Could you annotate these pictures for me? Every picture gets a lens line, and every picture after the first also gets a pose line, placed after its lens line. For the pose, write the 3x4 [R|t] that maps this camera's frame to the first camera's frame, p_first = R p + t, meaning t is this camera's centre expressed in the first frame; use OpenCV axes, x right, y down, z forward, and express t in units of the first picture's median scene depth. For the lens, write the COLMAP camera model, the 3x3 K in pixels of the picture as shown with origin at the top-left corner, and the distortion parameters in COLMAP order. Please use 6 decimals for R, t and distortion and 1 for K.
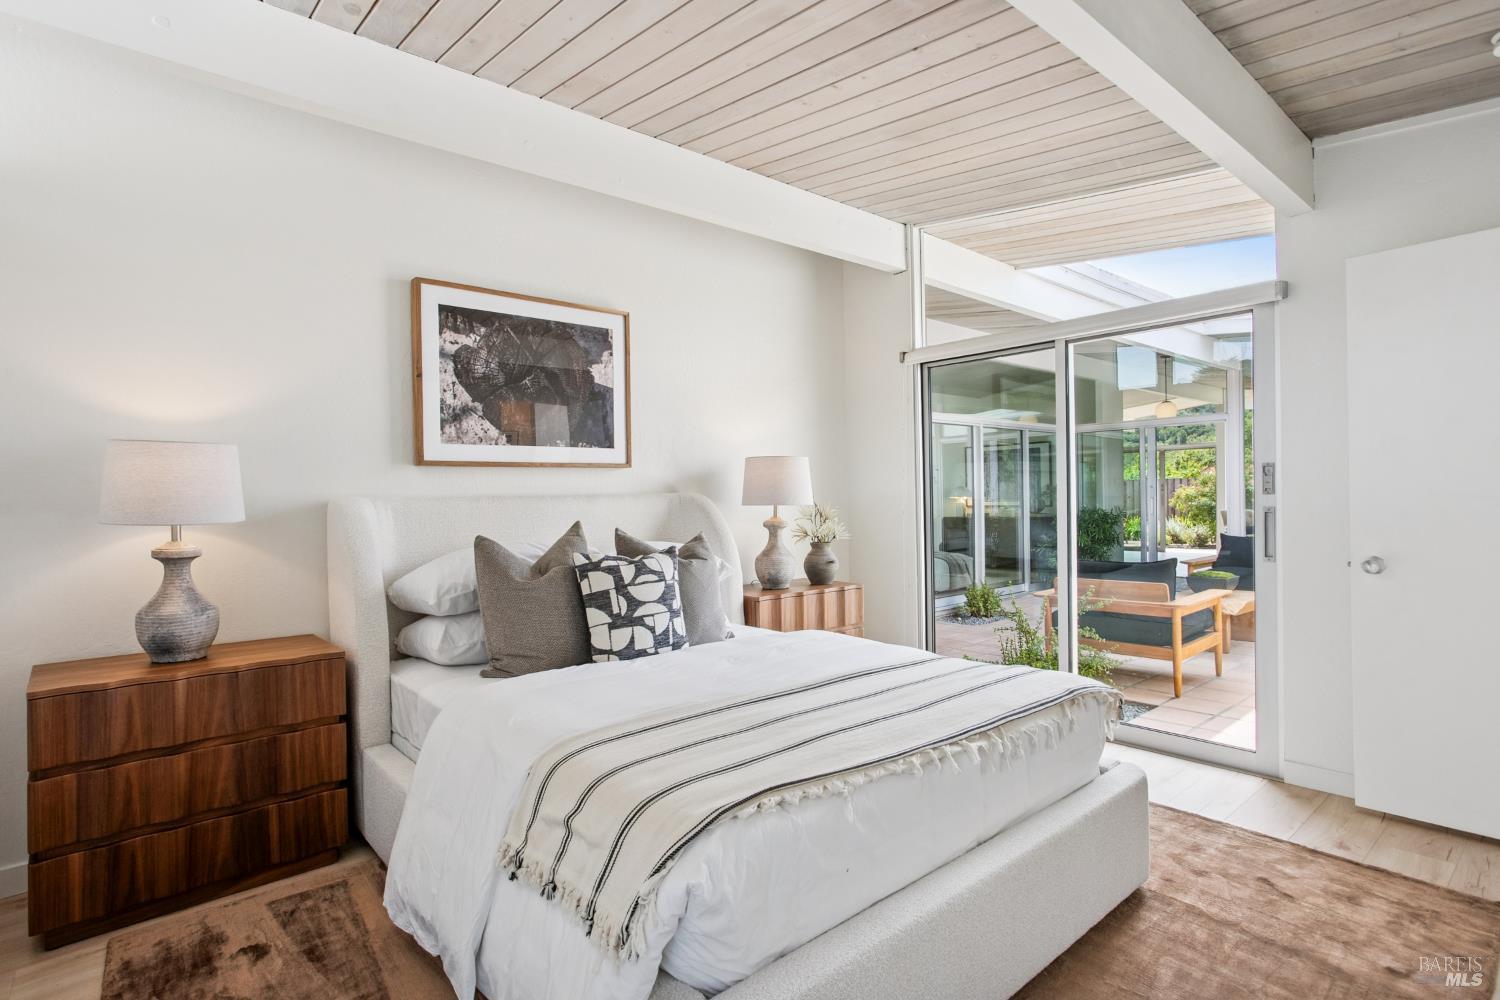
lens RADIAL K [[742.0, 0, 737.5], [0, 742.0, 505.5], [0, 0, 1]] dist [-0.020992, 0.006086]
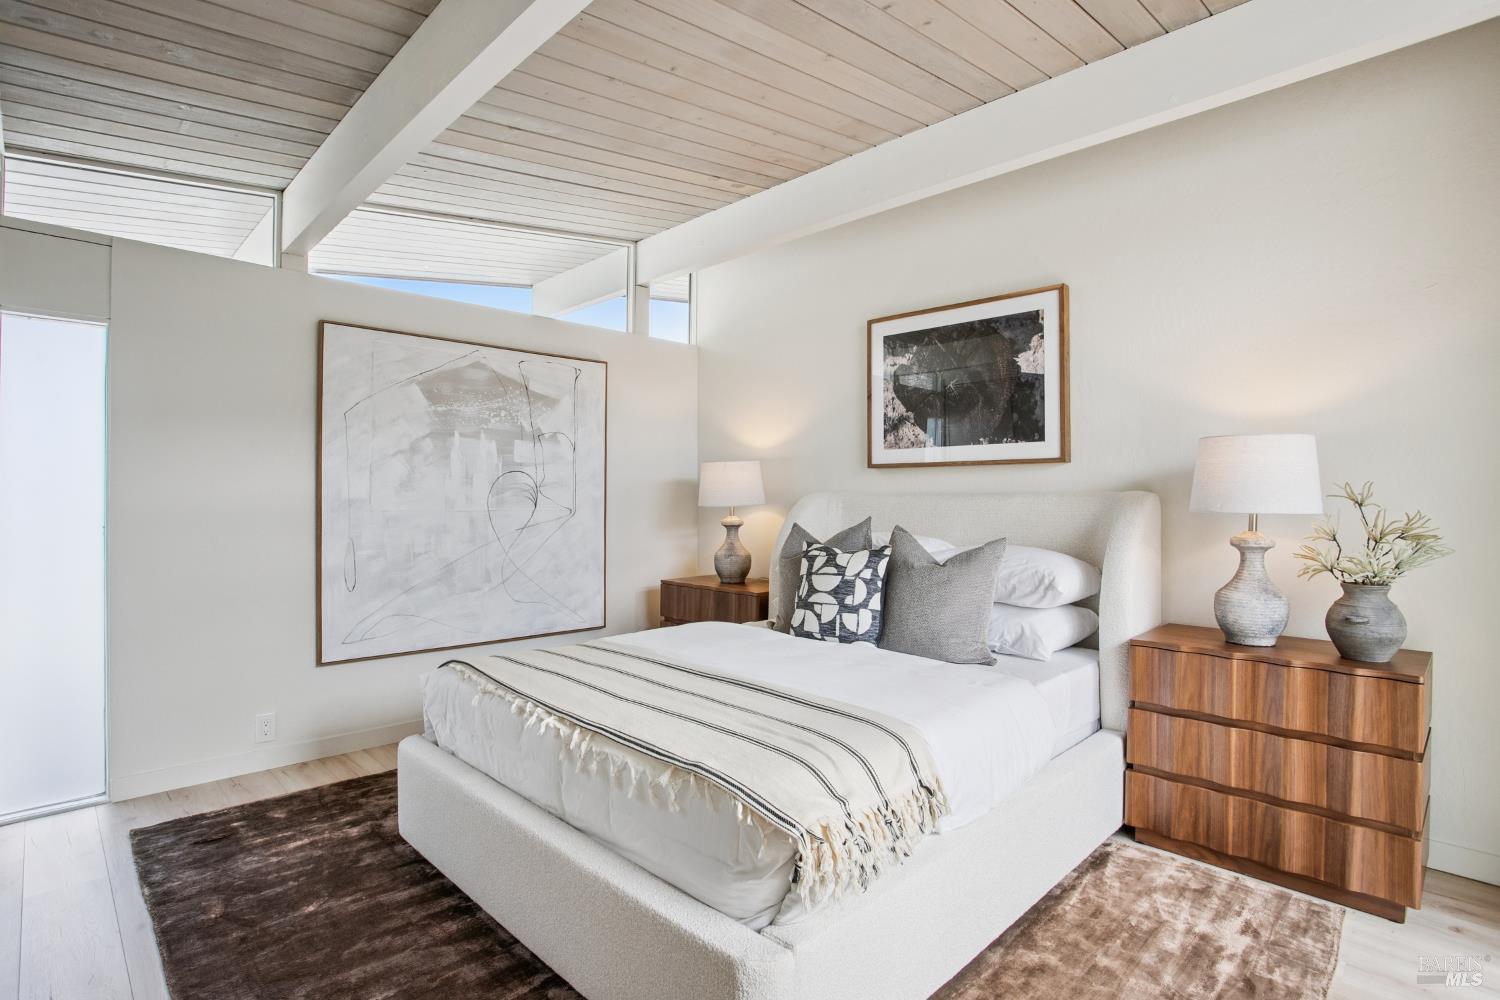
lens RADIAL K [[742.0, 0, 736.4], [0, 742.0, 493.4], [0, 0, 1]] dist [-0.020992, 0.006086]
pose [[0.109120, 0.014950, -0.993916, 0.786600], [-0.015631, 0.999789, 0.013322, -0.023572], [0.993906, 0.014082, 0.109331, 0.615749]]
